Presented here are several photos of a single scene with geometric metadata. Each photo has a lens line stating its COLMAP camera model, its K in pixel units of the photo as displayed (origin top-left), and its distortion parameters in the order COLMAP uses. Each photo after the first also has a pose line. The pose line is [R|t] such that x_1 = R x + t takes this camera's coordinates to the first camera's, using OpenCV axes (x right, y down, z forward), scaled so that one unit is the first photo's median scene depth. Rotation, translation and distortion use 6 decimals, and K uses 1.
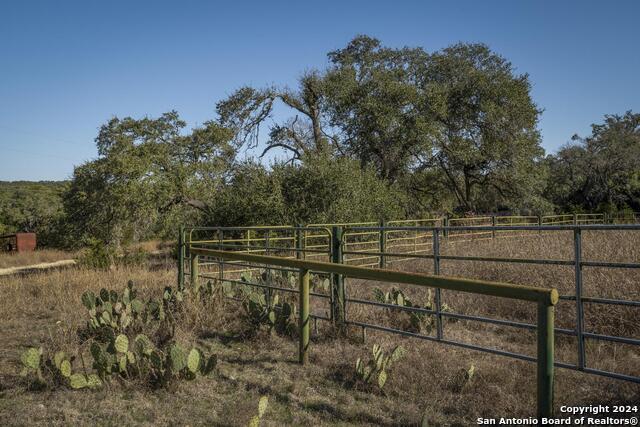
lens RADIAL K [[517.8, 0, 319.6], [0, 517.8, 213.3], [0, 0, 1]] dist [-0.001040, -0.006572]
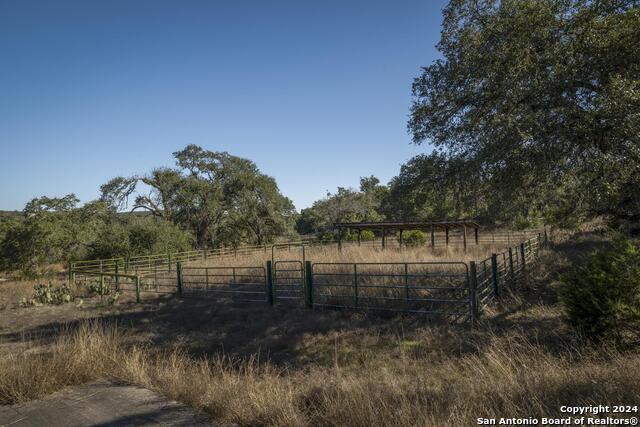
lens RADIAL K [[399.7, 0, 321.0], [0, 399.7, 214.7], [0, 0, 1]] dist [0.000716, 0.004569]
pose [[0.965555, -0.012346, 0.259906, 0.194235], [0.022558, 0.999085, -0.036343, -0.049438], [-0.259219, 0.040954, 0.964950, -0.580600]]
